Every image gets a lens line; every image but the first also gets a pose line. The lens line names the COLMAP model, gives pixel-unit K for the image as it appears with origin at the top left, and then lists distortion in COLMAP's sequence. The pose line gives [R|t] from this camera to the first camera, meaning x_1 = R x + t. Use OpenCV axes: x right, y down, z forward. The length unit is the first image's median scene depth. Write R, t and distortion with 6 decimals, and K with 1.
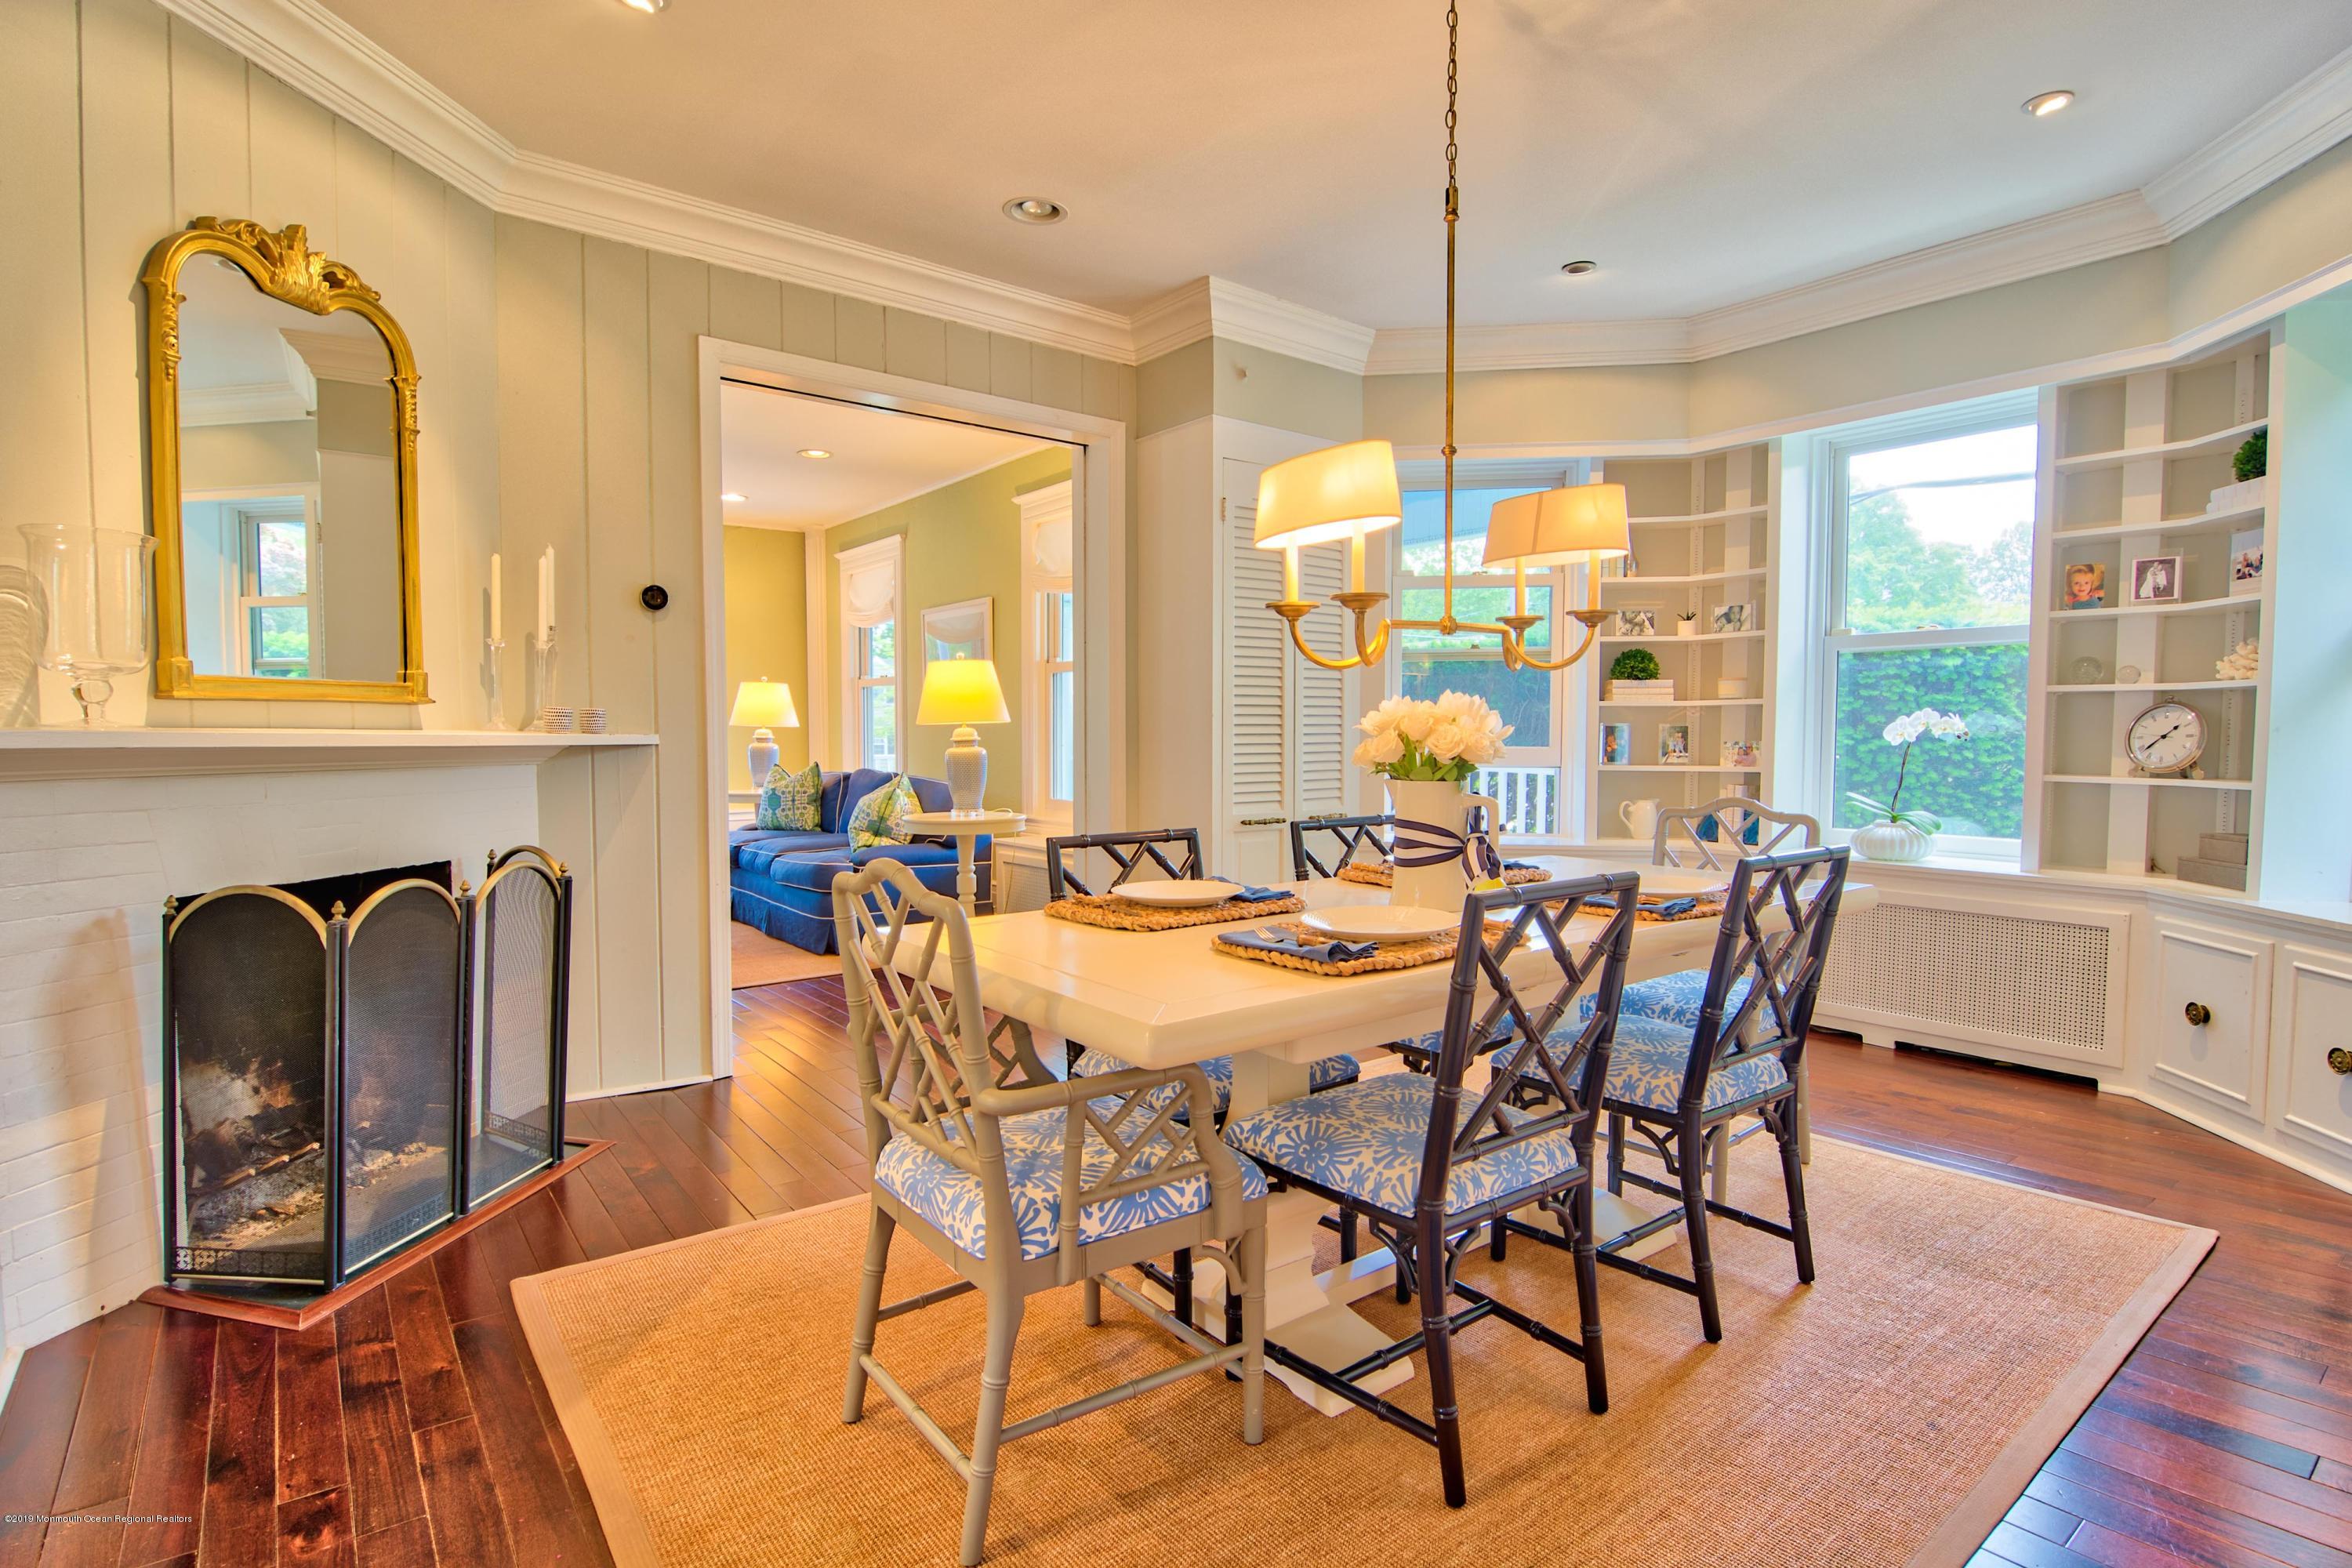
lens RADIAL K [[1137.6, 0, 1173.2], [0, 1137.6, 790.7], [0, 0, 1]] dist [-0.020855, -0.002923]
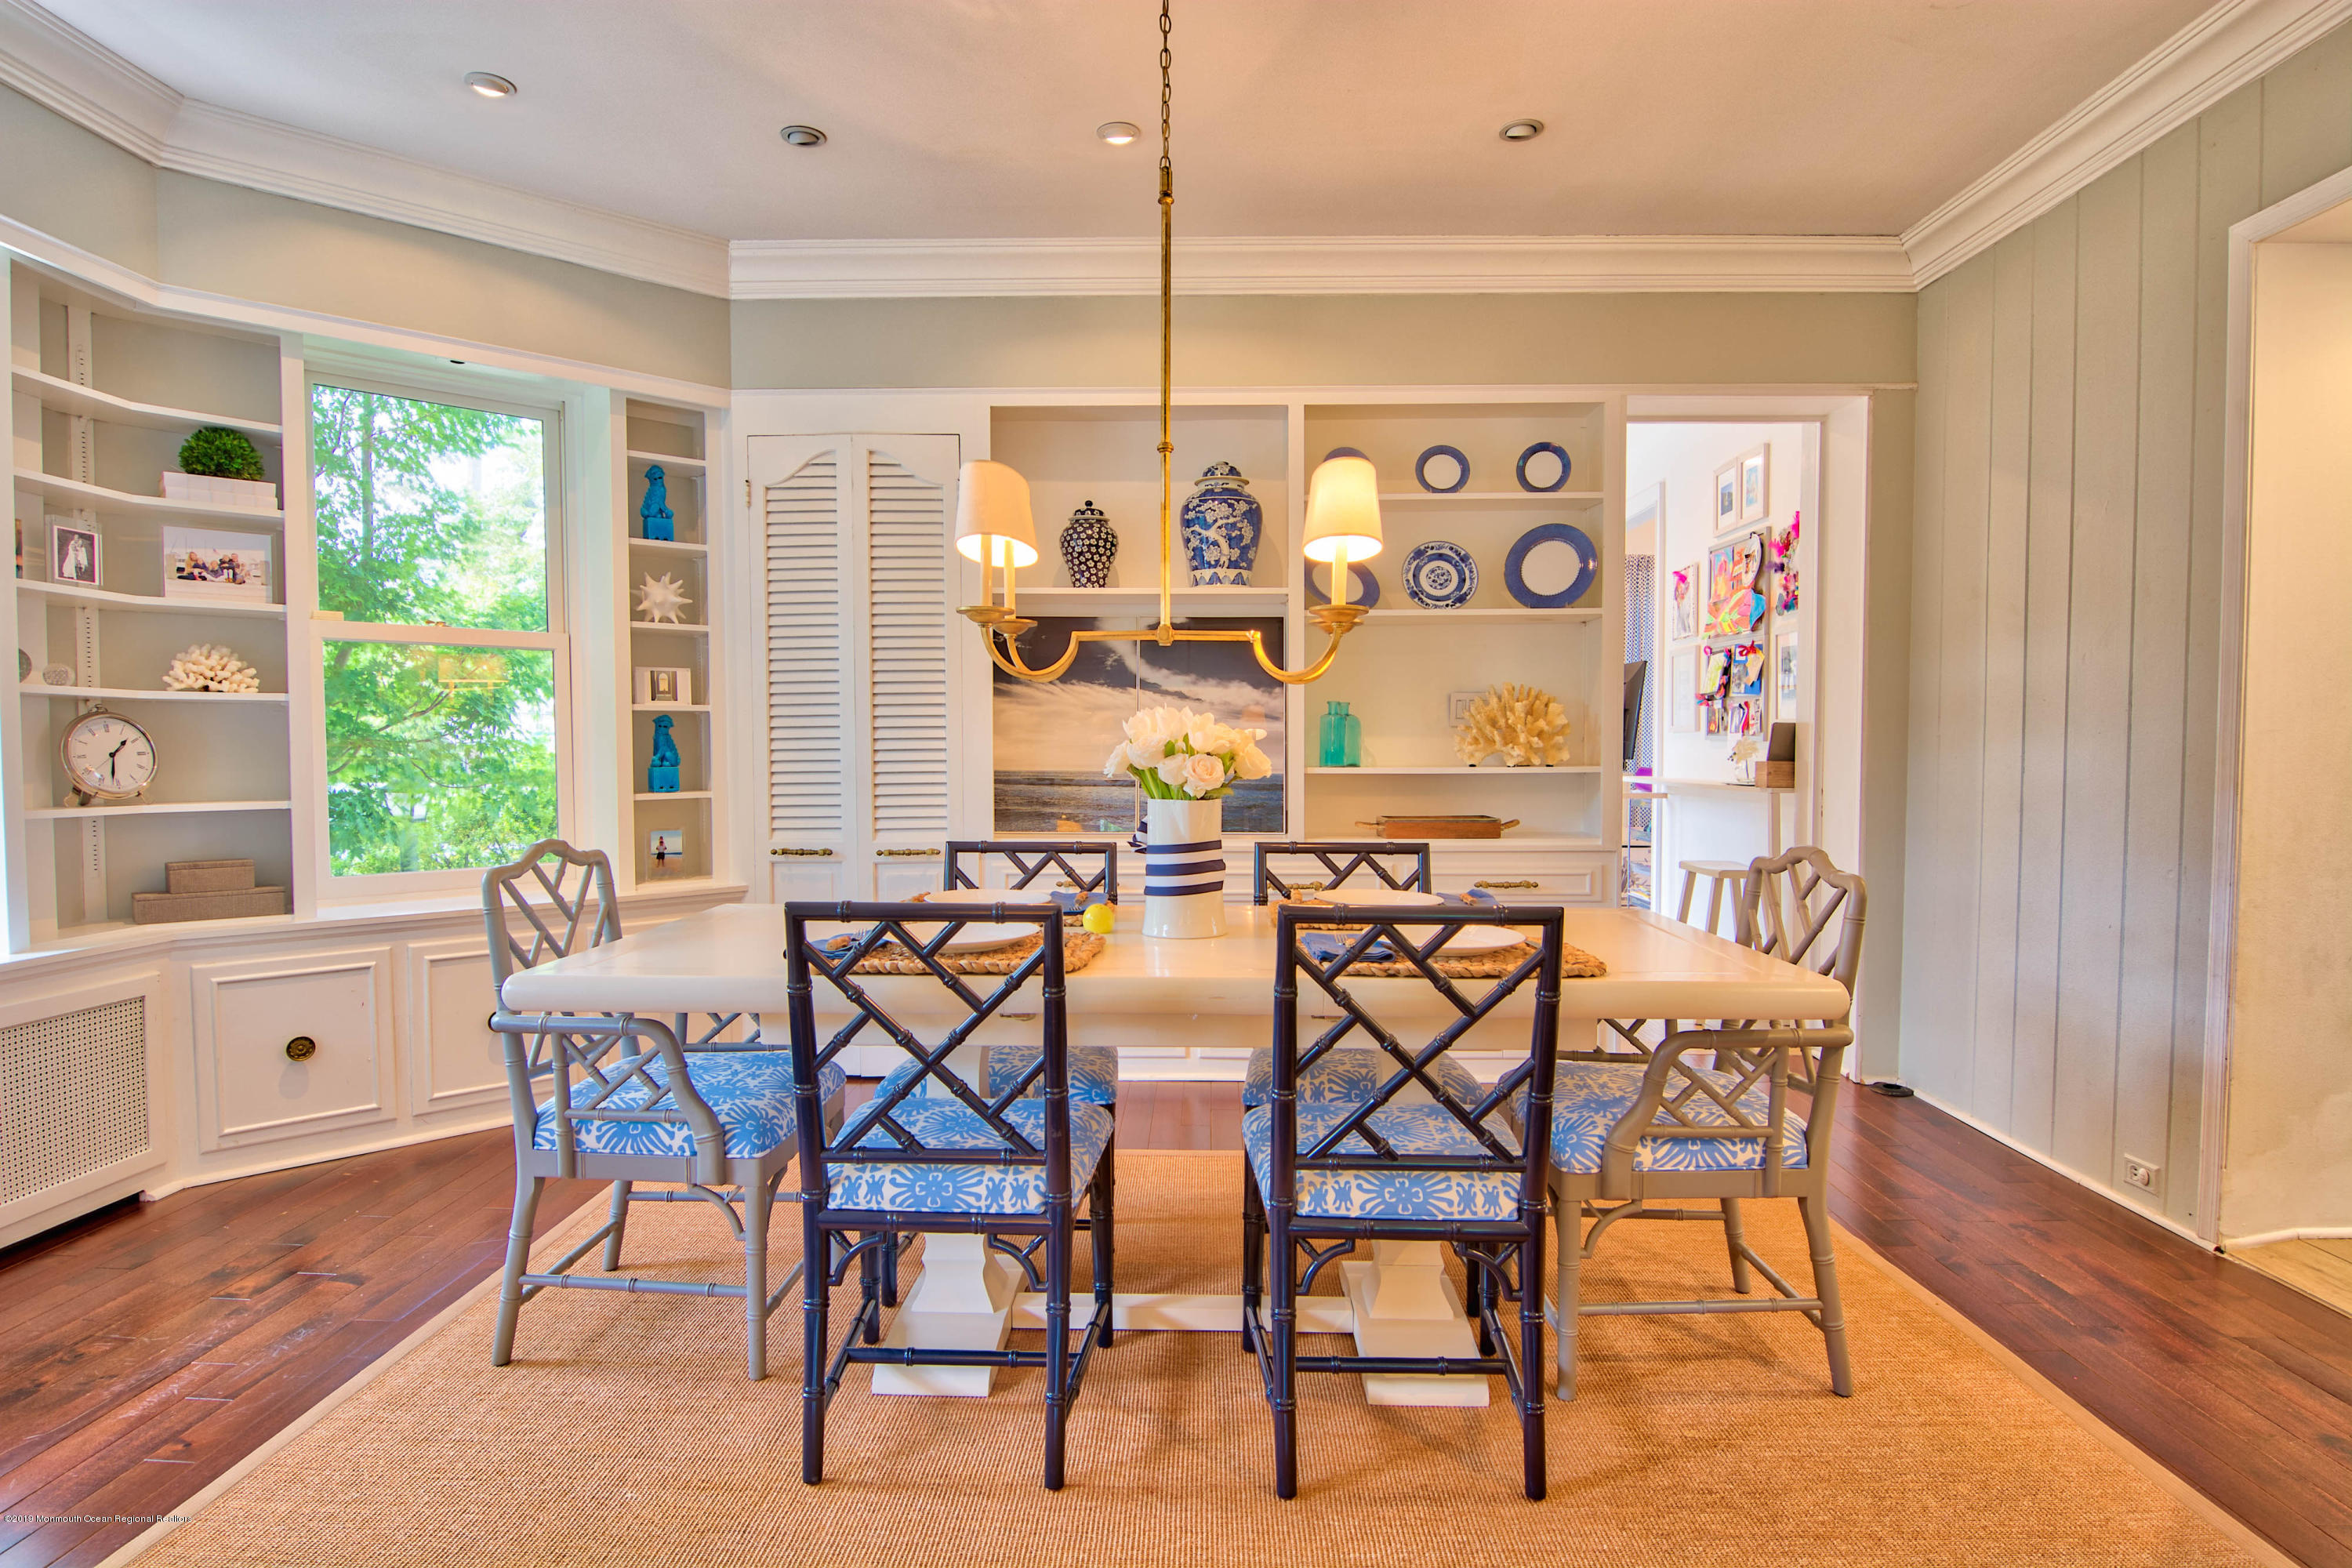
lens RADIAL K [[1243.8, 0, 1170.3], [0, 1243.8, 802.3], [0, 0, 1]] dist [-0.024795, -0.001494]
pose [[-0.776820, -0.027458, 0.629124, -0.271272], [0.033097, 0.995888, 0.084332, -0.063909], [-0.628852, 0.086333, -0.772717, 1.210653]]
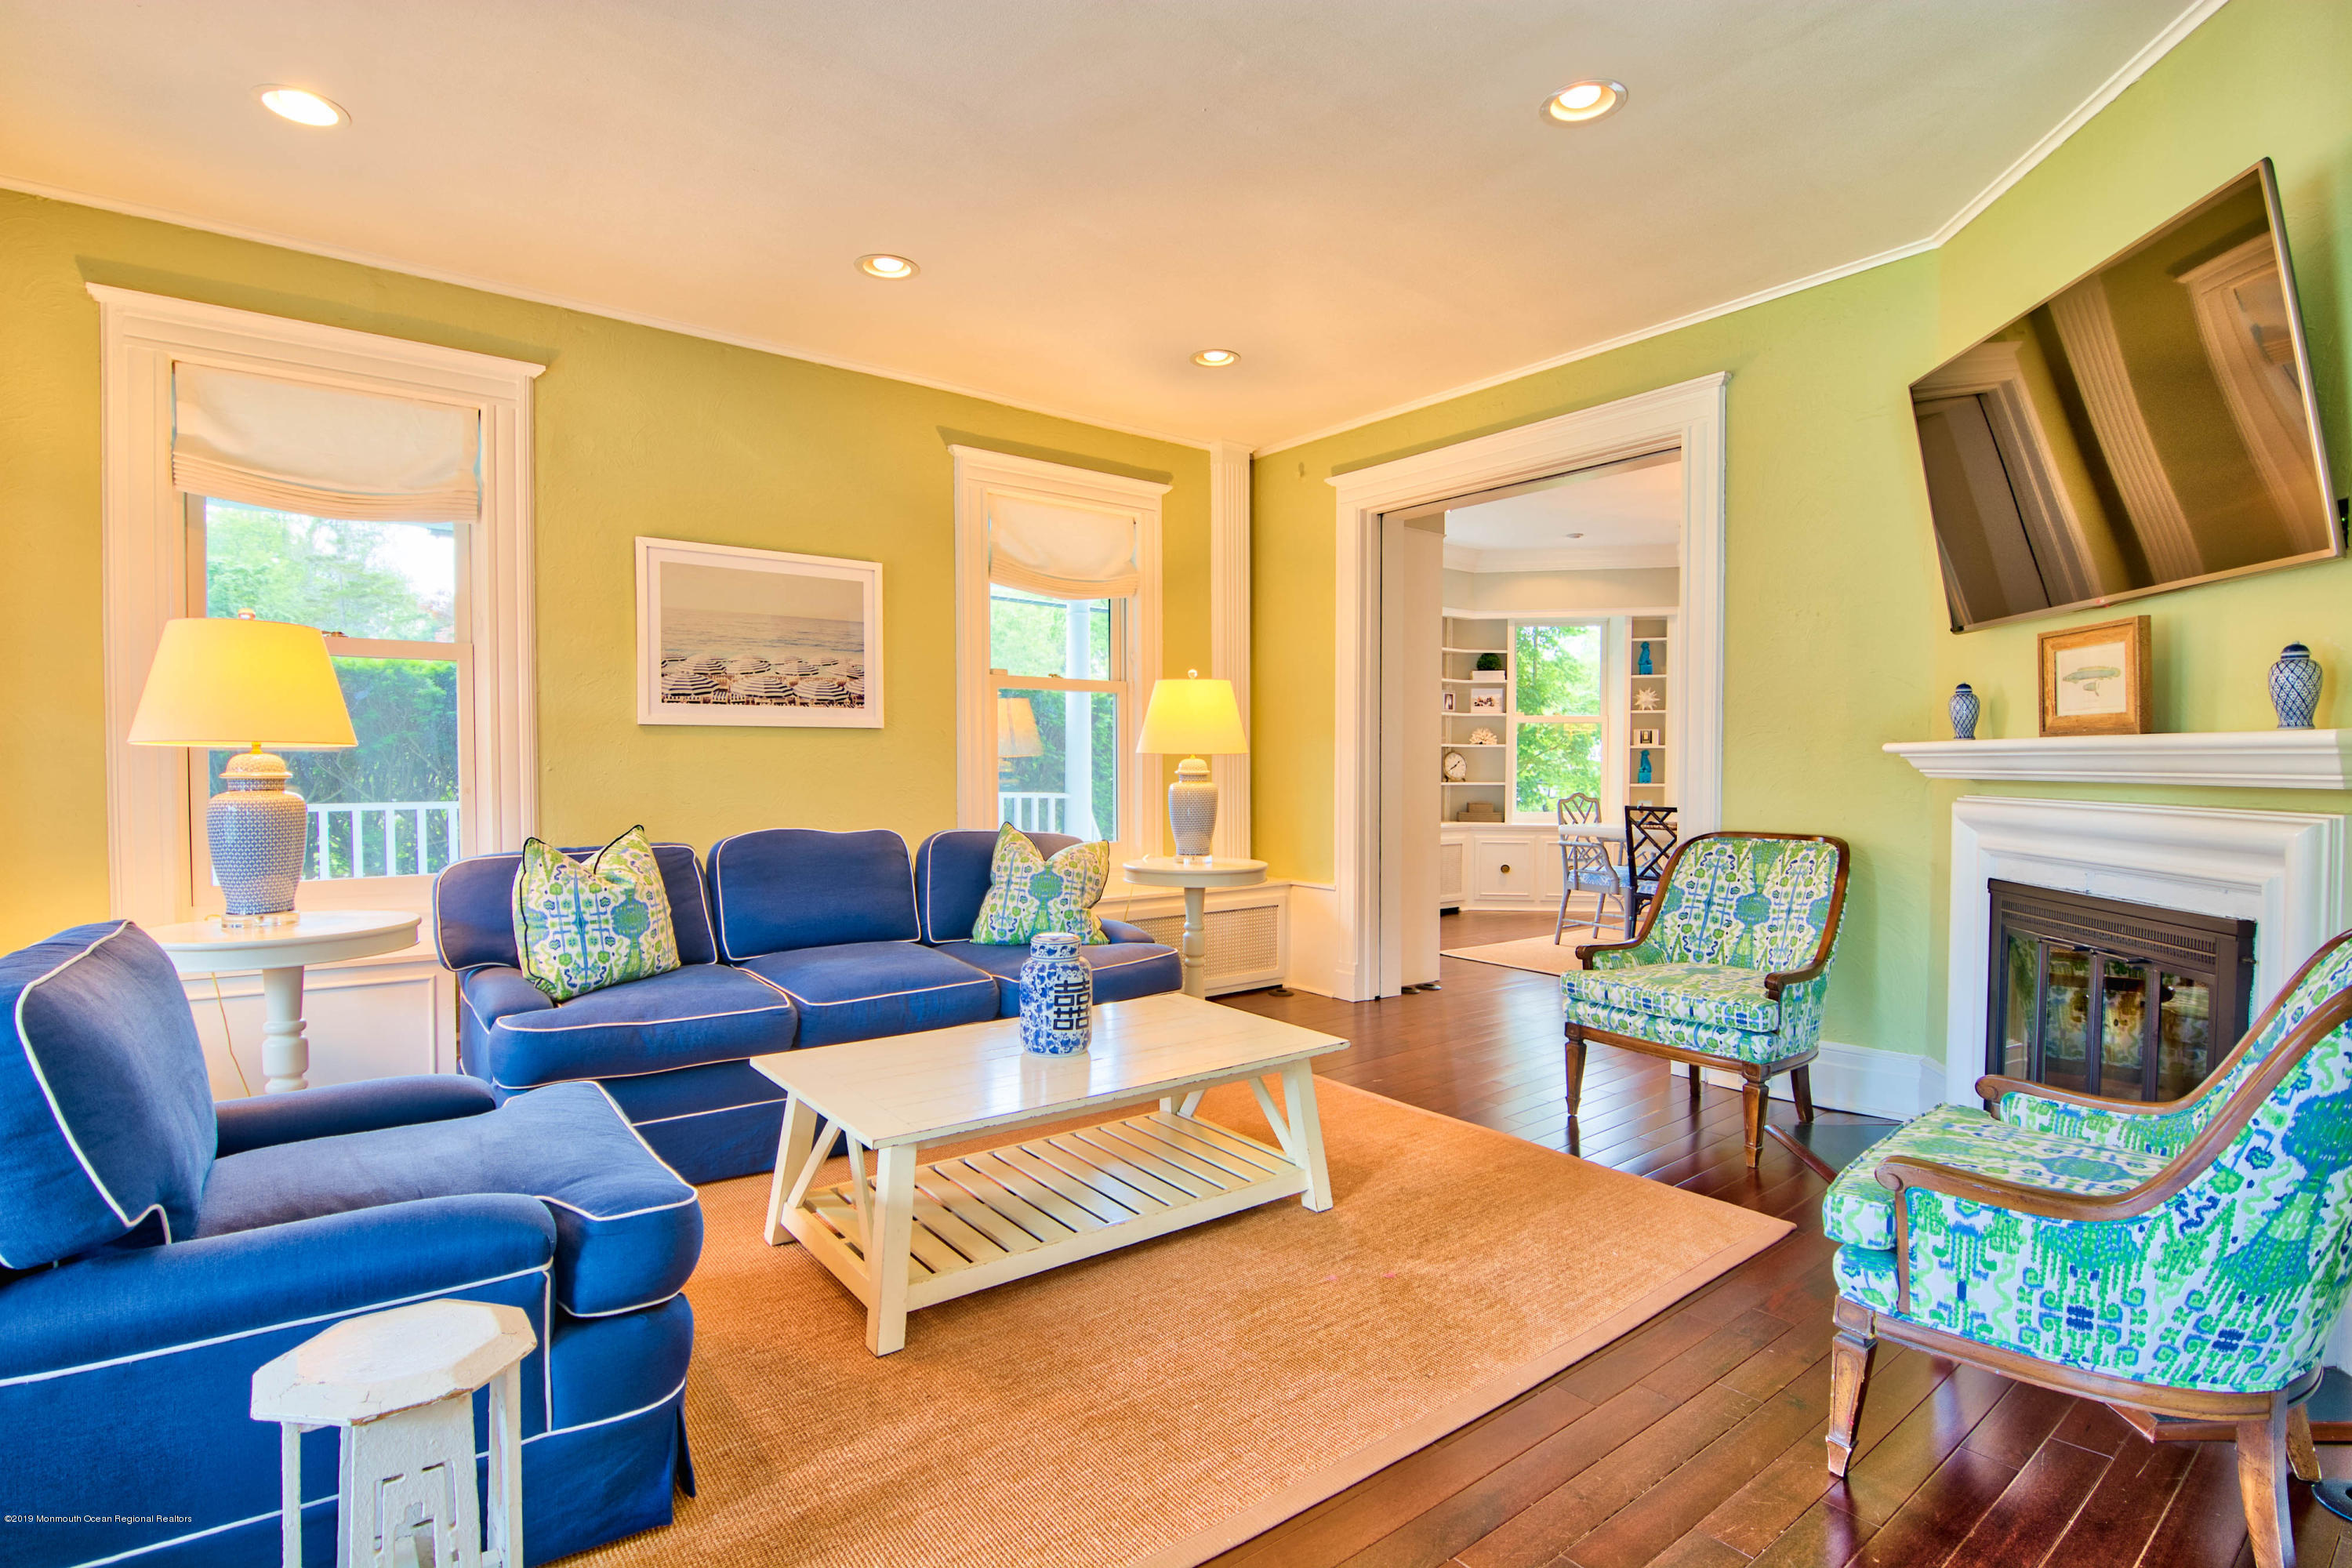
lens RADIAL K [[1137.6, 0, 1176.0], [0, 1137.6, 787.0], [0, 0, 1]] dist [-0.020855, -0.002923]
pose [[-0.001397, -0.021642, 0.999765, -1.666714], [0.048684, 0.998579, 0.021684, -0.086566], [-0.998813, 0.048703, -0.000342, 1.638238]]
